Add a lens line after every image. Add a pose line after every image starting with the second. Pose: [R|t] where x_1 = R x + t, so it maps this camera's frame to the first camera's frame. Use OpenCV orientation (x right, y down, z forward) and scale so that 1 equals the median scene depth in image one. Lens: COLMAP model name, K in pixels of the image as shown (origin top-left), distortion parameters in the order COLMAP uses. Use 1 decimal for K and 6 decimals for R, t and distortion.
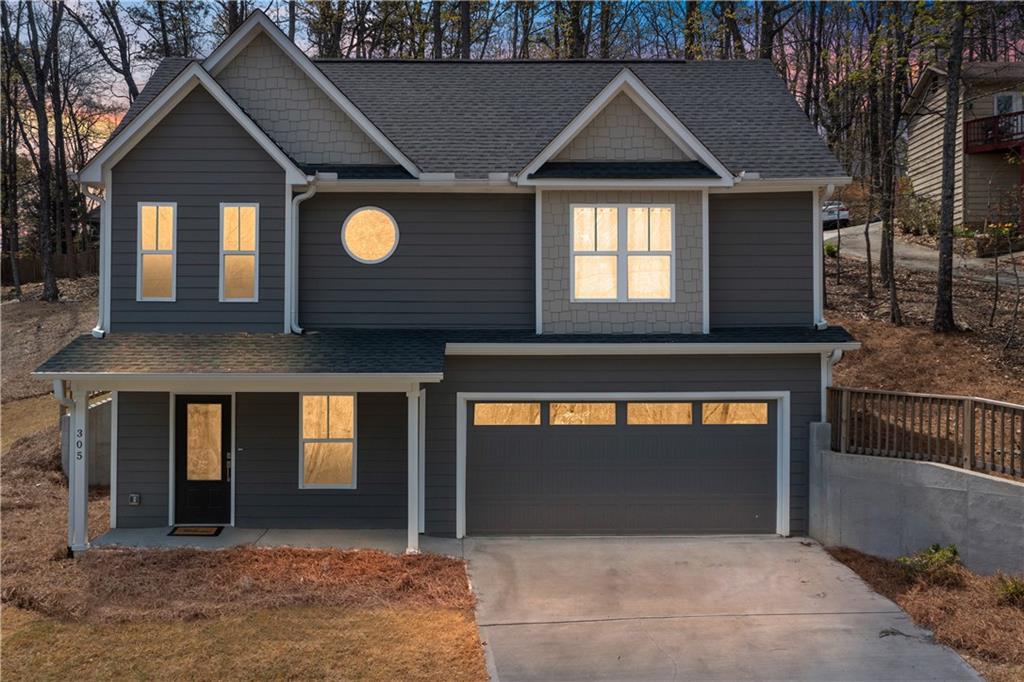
lens RADIAL K [[993.4, 0, 512.7], [0, 993.4, 342.8], [0, 0, 1]] dist [0.018536, 0.000000]
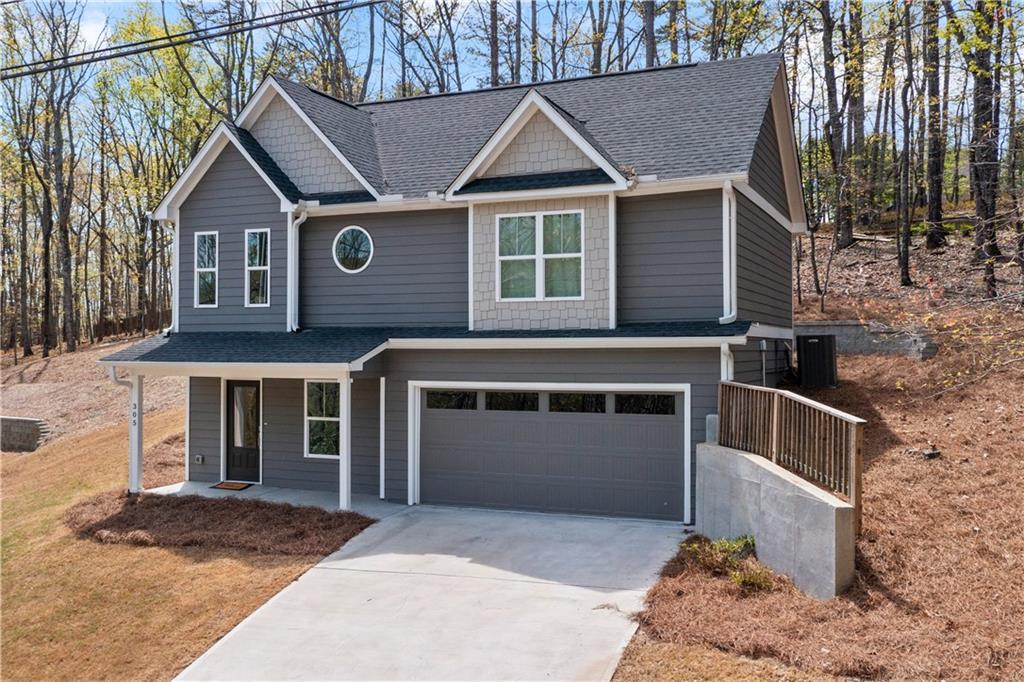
lens RADIAL K [[993.4, 0, 517.2], [0, 993.4, 340.6], [0, 0, 1]] dist [0.018536, 0.000000]
pose [[0.908870, -0.003873, -0.417062, 0.548375], [0.004742, 0.999988, 0.001047, 0.001954], [0.417053, -0.002929, 0.908877, -0.013384]]
